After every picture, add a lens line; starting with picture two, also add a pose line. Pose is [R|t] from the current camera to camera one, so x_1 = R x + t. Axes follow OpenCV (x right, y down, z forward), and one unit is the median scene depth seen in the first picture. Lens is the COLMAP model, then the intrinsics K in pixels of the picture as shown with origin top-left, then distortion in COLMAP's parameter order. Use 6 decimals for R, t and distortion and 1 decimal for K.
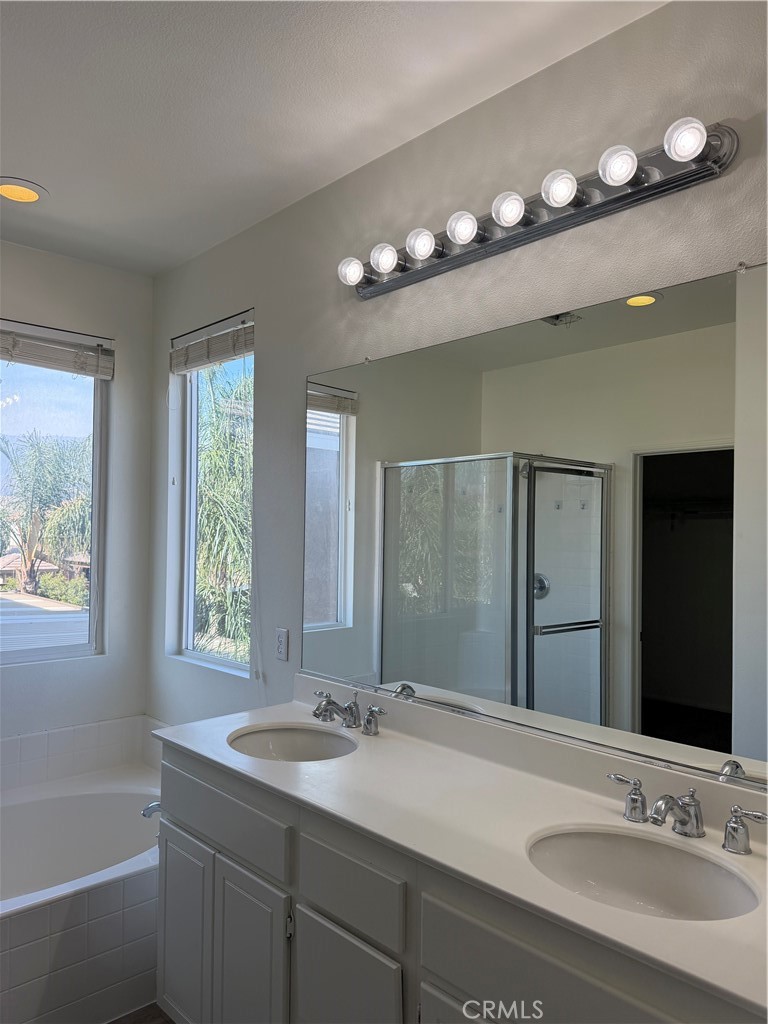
lens RADIAL K [[719.0, 0, 384.0], [0, 719.0, 512.0], [0, 0, 1]] dist [0.050528, -0.052462]
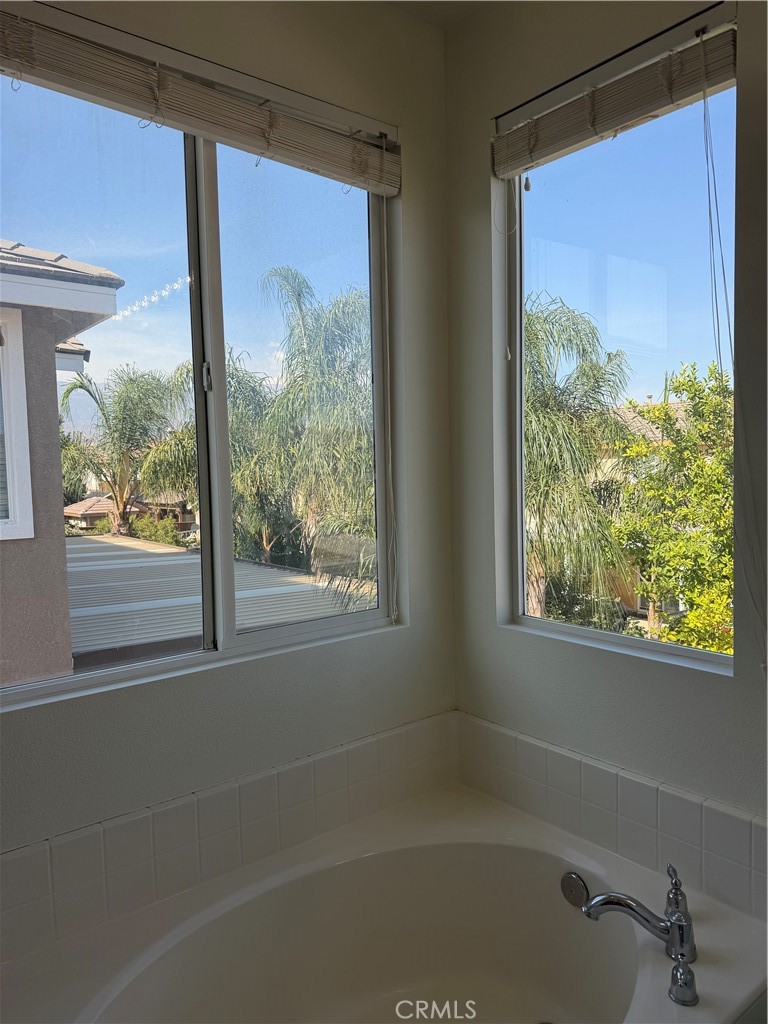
lens RADIAL K [[719.0, 0, 384.0], [0, 719.0, 512.0], [0, 0, 1]] dist [0.050528, -0.052462]
pose [[0.996171, -0.026672, -0.083255, -0.344682], [0.034035, 0.995511, 0.088317, 0.035066], [0.080525, -0.090812, 0.992607, 0.352980]]
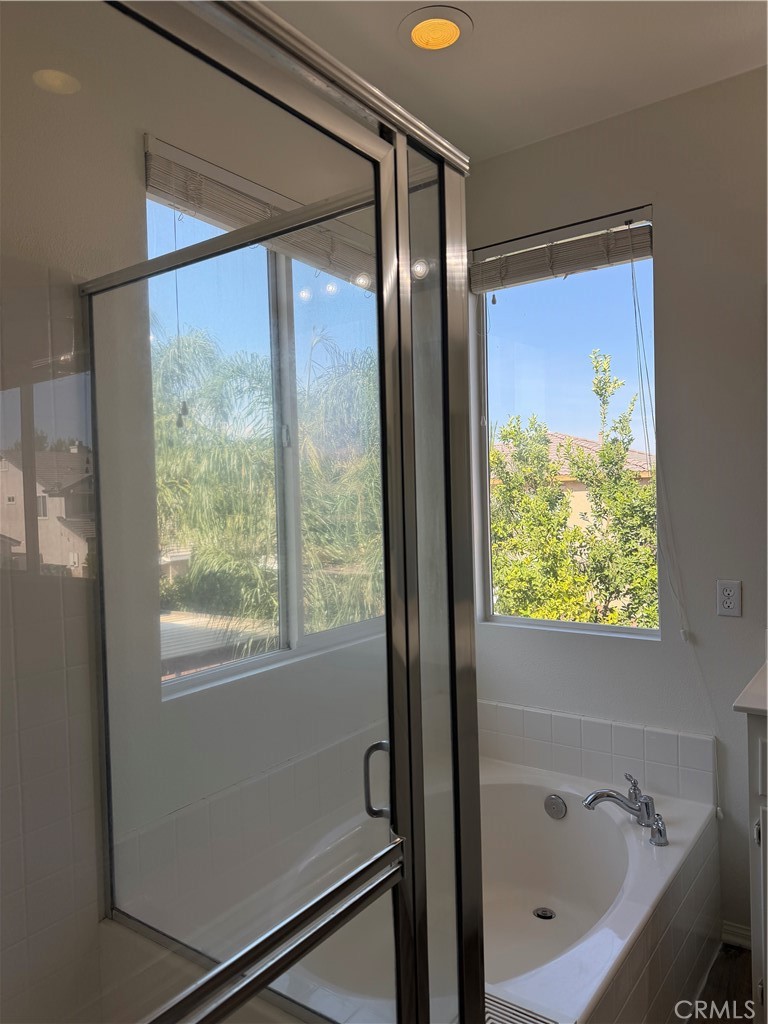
lens RADIAL K [[709.9, 0, 394.7], [0, 709.9, 516.8], [0, 0, 1]] dist [0.180435, -0.318867]
pose [[0.980797, -0.041036, 0.190665, -0.553455], [0.031606, 0.998134, 0.052240, 0.022764], [-0.192453, -0.045211, 0.980264, 0.180969]]
